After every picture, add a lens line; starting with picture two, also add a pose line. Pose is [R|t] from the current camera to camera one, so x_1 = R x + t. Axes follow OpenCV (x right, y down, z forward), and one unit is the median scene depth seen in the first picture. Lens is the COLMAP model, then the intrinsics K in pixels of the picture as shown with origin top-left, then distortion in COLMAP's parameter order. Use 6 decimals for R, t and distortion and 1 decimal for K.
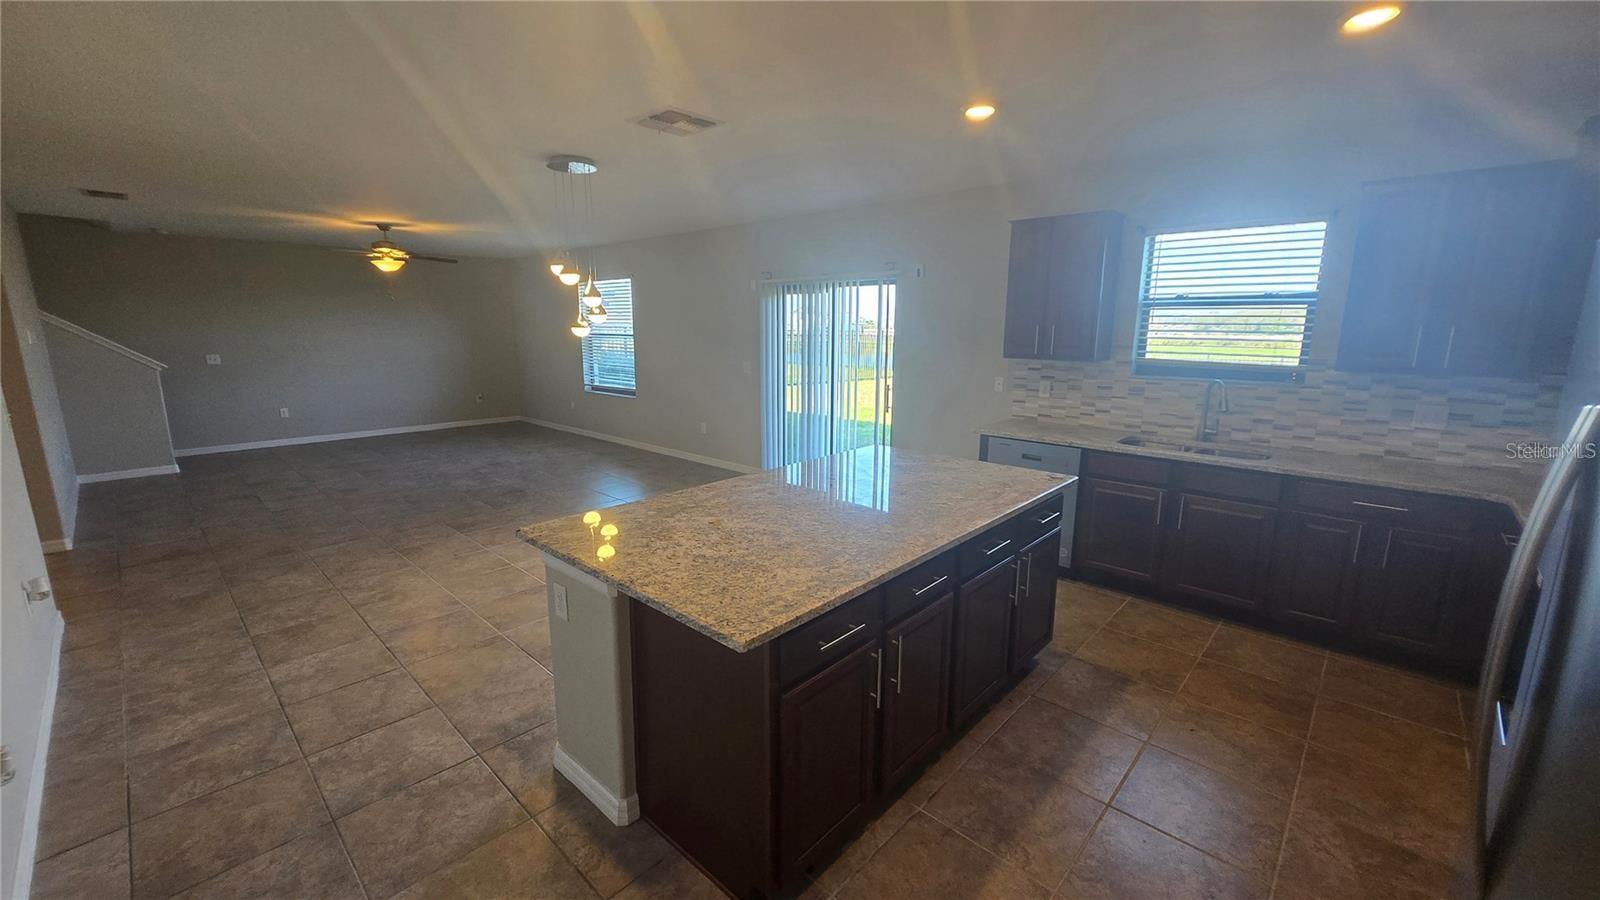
lens RADIAL K [[627.6, 0, 796.1], [0, 627.6, 441.6], [0, 0, 1]] dist [0.004906, -0.000952]
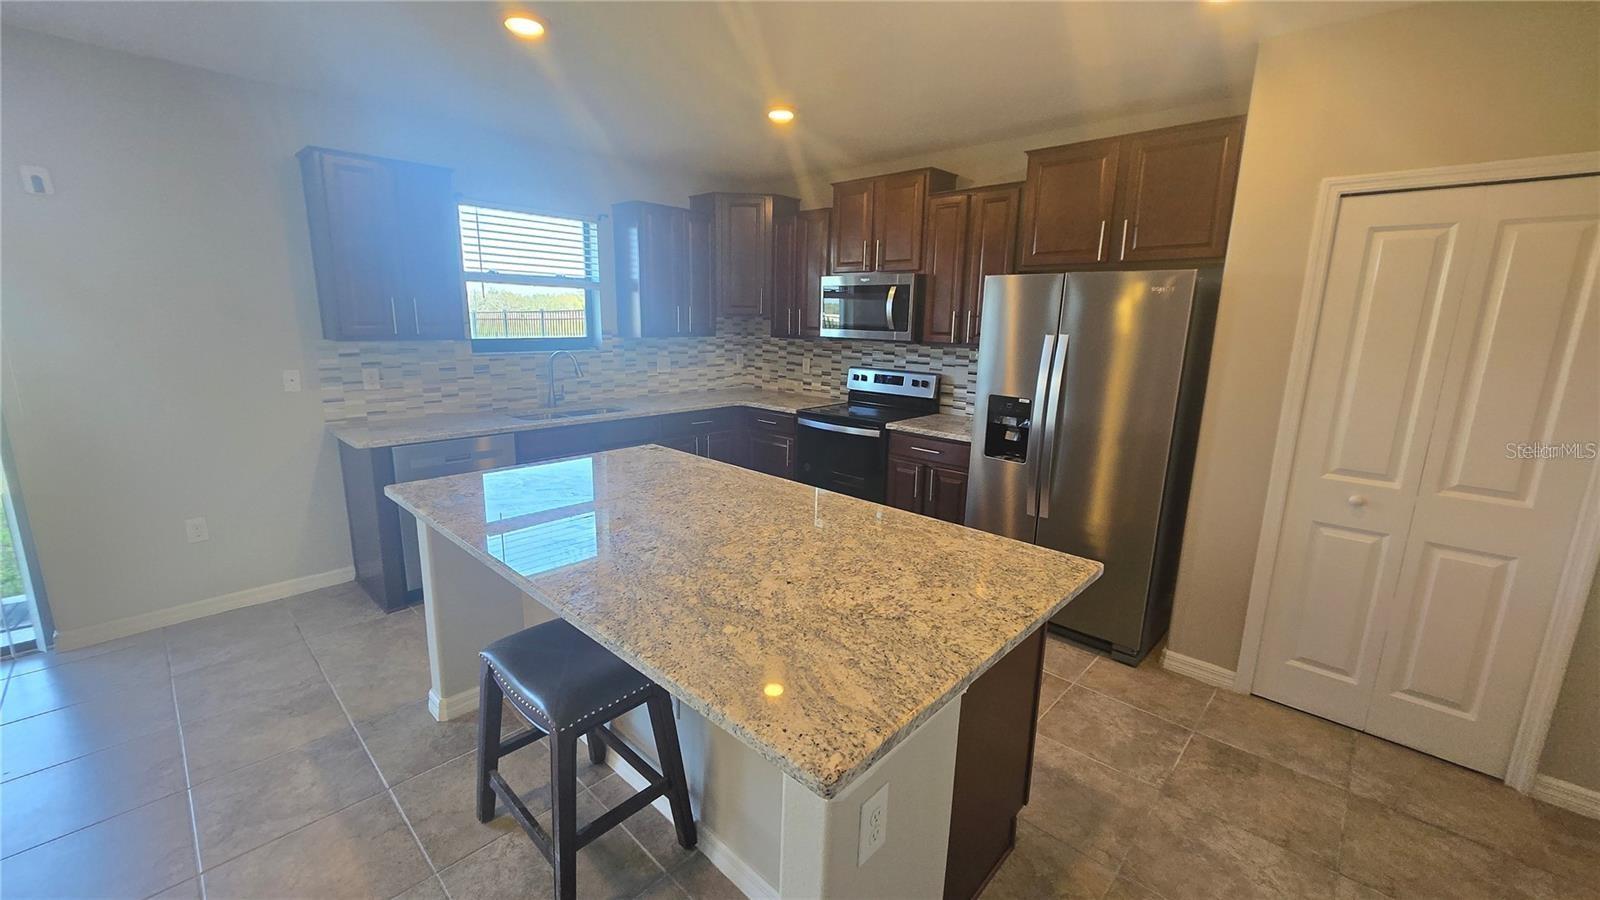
lens RADIAL K [[627.6, 0, 791.6], [0, 627.6, 449.0], [0, 0, 1]] dist [0.004906, -0.000952]
pose [[0.025342, -0.213708, 0.976569, -0.717276], [0.166319, 0.964169, 0.206679, -0.142983], [-0.985746, 0.157185, 0.059977, 0.858906]]
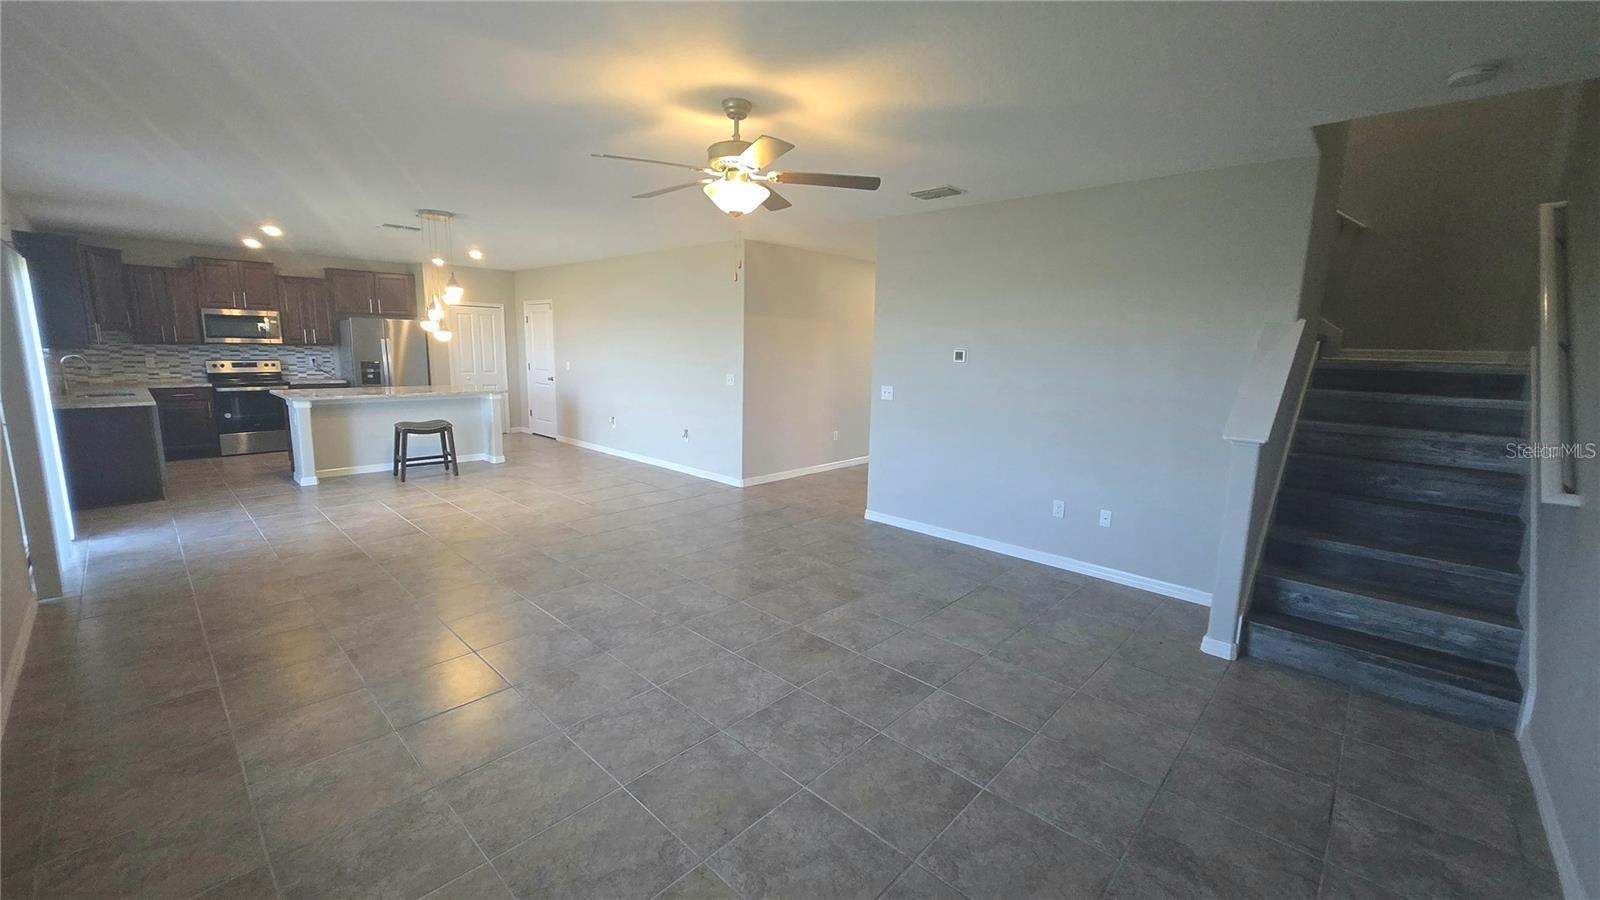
lens RADIAL K [[627.6, 0, 793.8], [0, 627.6, 450.5], [0, 0, 1]] dist [0.004906, -0.000952]
pose [[-0.999432, -0.030431, 0.014457, -1.993831], [-0.023399, 0.935713, 0.351986, -0.790381], [-0.024239, 0.351448, -0.935893, 4.153403]]
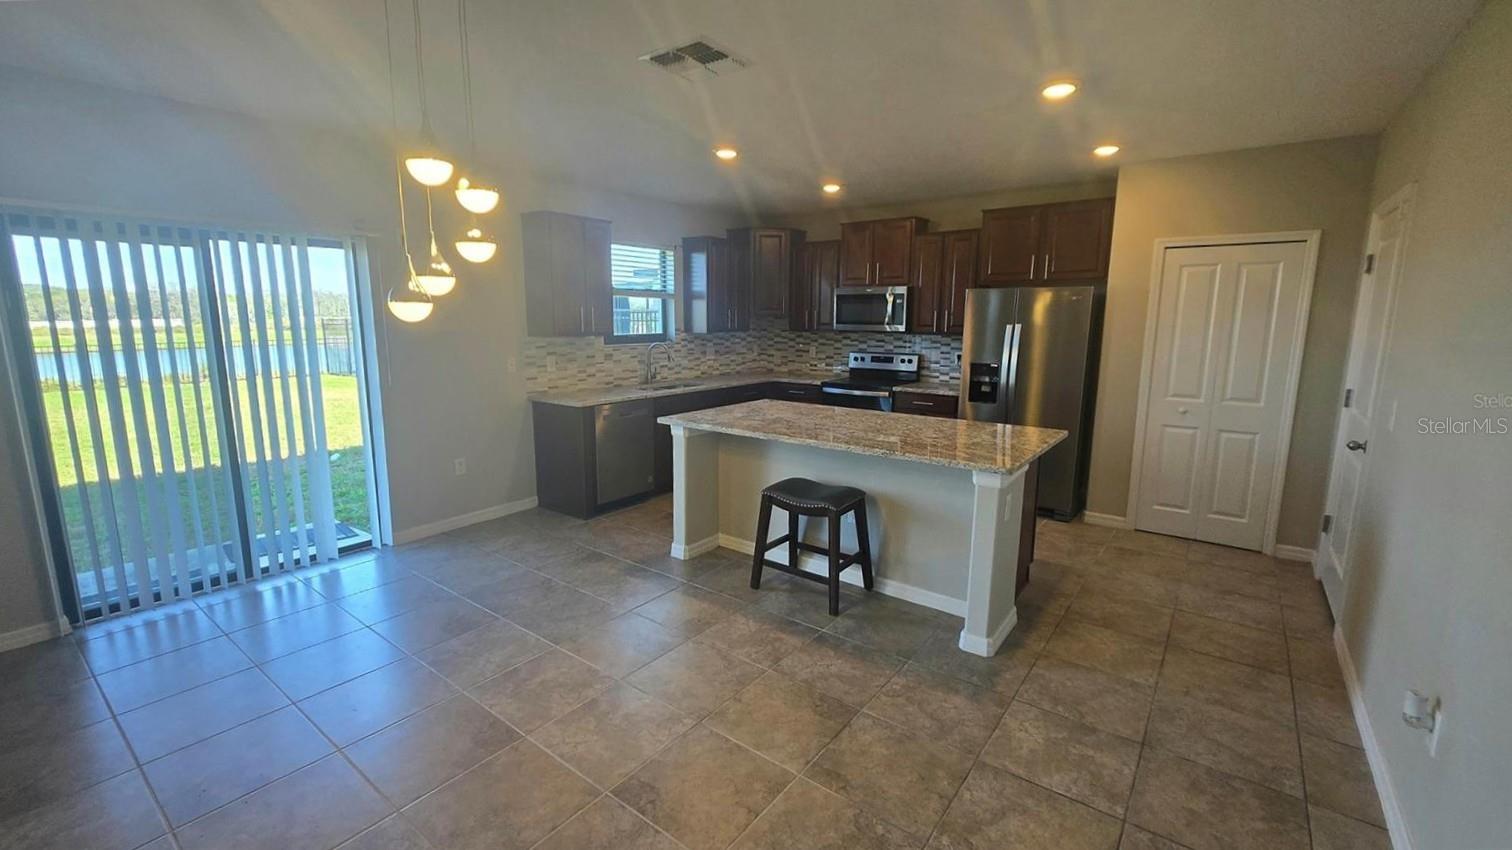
lens RADIAL K [[593.1, 0, 769.0], [0, 593.1, 418.2], [0, 0, 1]] dist [0.004906, -0.000952]
pose [[-0.080644, -0.176433, 0.981004, -1.327630], [0.179517, 0.965544, 0.188410, -0.229058], [-0.980444, 0.191300, -0.046193, 1.304914]]
